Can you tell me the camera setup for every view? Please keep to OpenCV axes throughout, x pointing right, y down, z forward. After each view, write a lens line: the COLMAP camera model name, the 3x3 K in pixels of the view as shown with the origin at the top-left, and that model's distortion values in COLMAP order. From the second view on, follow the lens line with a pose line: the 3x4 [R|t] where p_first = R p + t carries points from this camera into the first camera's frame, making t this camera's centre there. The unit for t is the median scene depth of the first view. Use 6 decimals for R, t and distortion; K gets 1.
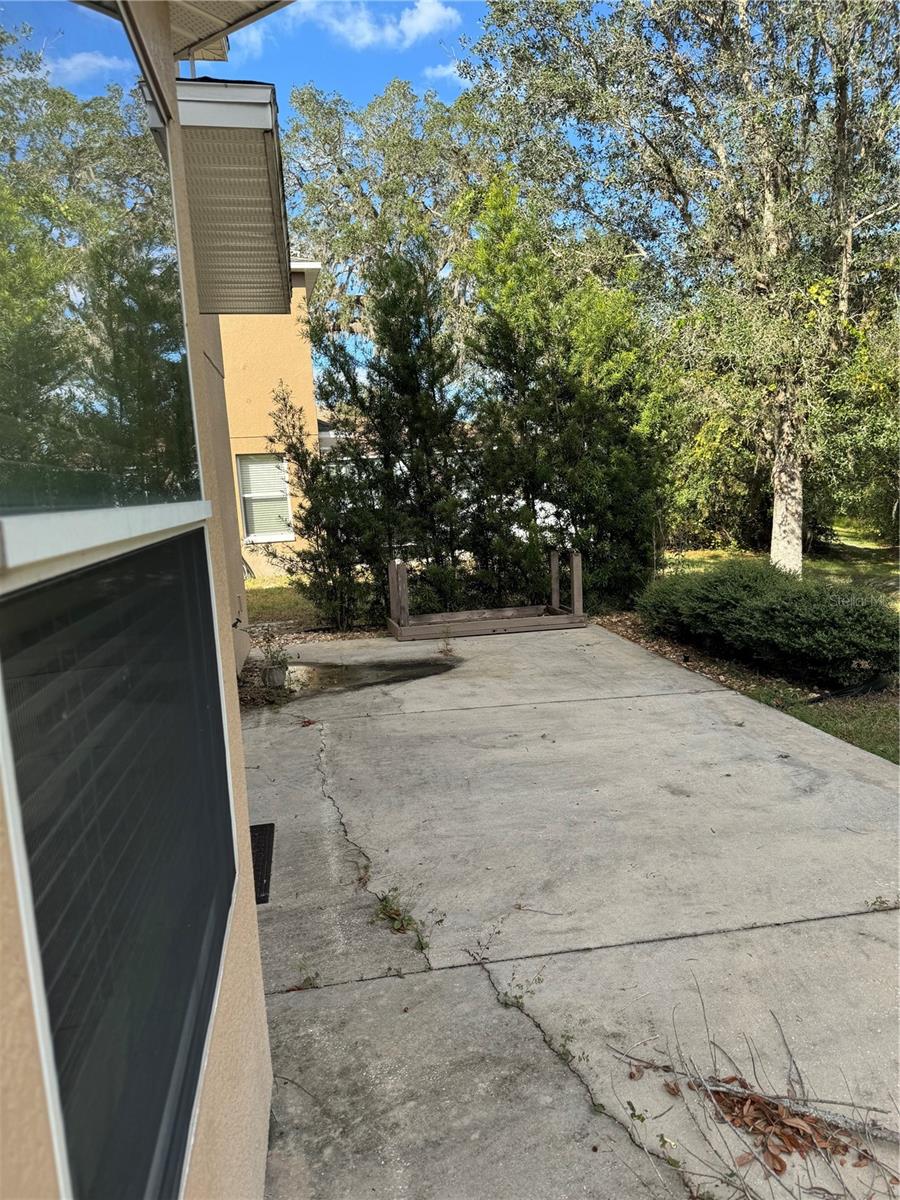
lens RADIAL K [[839.3, 0, 451.6], [0, 839.3, 601.7], [0, 0, 1]] dist [-0.000489, -0.000040]
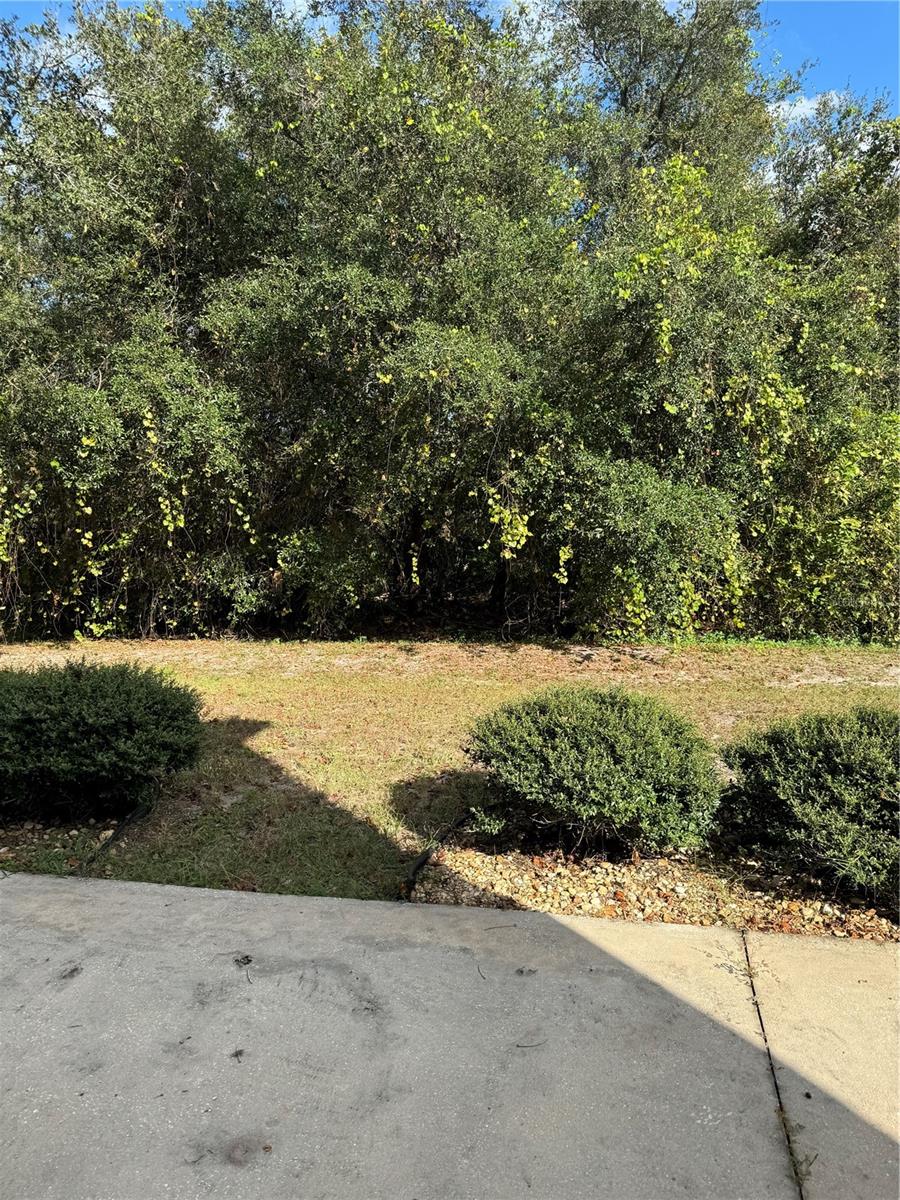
lens RADIAL K [[839.3, 0, 450.2], [0, 839.3, 599.9], [0, 0, 1]] dist [-0.000489, -0.000040]
pose [[0.385158, -0.084374, 0.918985, -0.086915], [0.136741, 0.990037, 0.033587, -0.075932], [-0.912664, 0.112727, 0.392858, 0.585402]]
